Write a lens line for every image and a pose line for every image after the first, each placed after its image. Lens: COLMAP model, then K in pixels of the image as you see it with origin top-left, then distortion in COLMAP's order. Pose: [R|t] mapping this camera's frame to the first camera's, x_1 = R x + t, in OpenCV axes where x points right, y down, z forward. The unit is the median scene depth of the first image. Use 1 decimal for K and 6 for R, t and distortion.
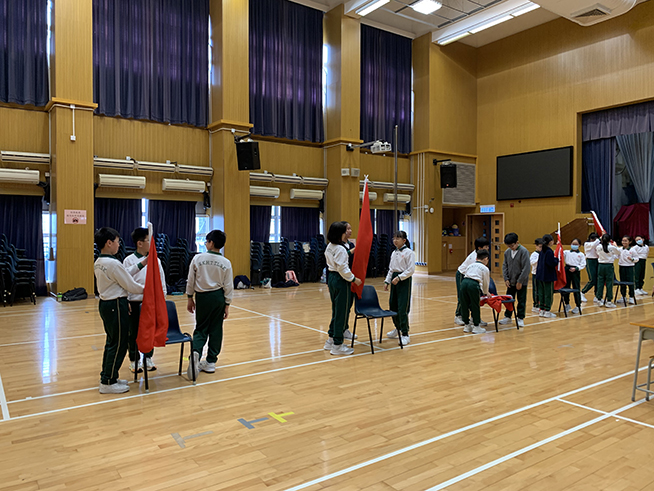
lens RADIAL K [[499.2, 0, 328.9], [0, 499.2, 244.4], [0, 0, 1]] dist [0.017226, -0.019102]
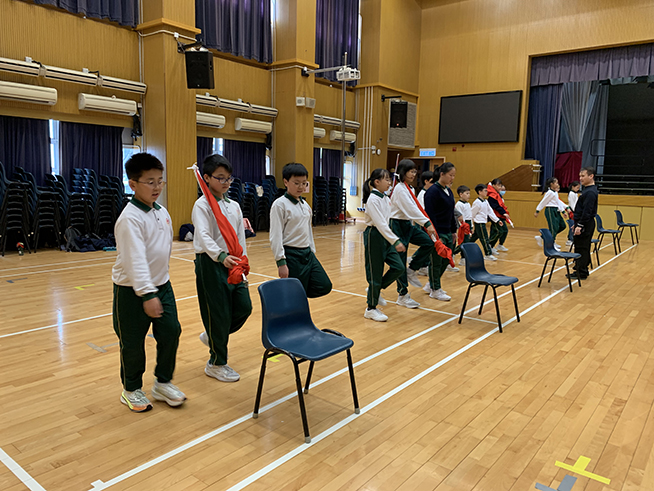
lens RADIAL K [[499.2, 0, 332.2], [0, 499.2, 240.7], [0, 0, 1]] dist [0.017226, -0.019102]
pose [[0.960308, -0.012314, 0.278670, -0.155553], [-0.017345, 0.994456, 0.103715, 0.001384], [-0.278402, -0.104432, 0.954770, 0.145198]]
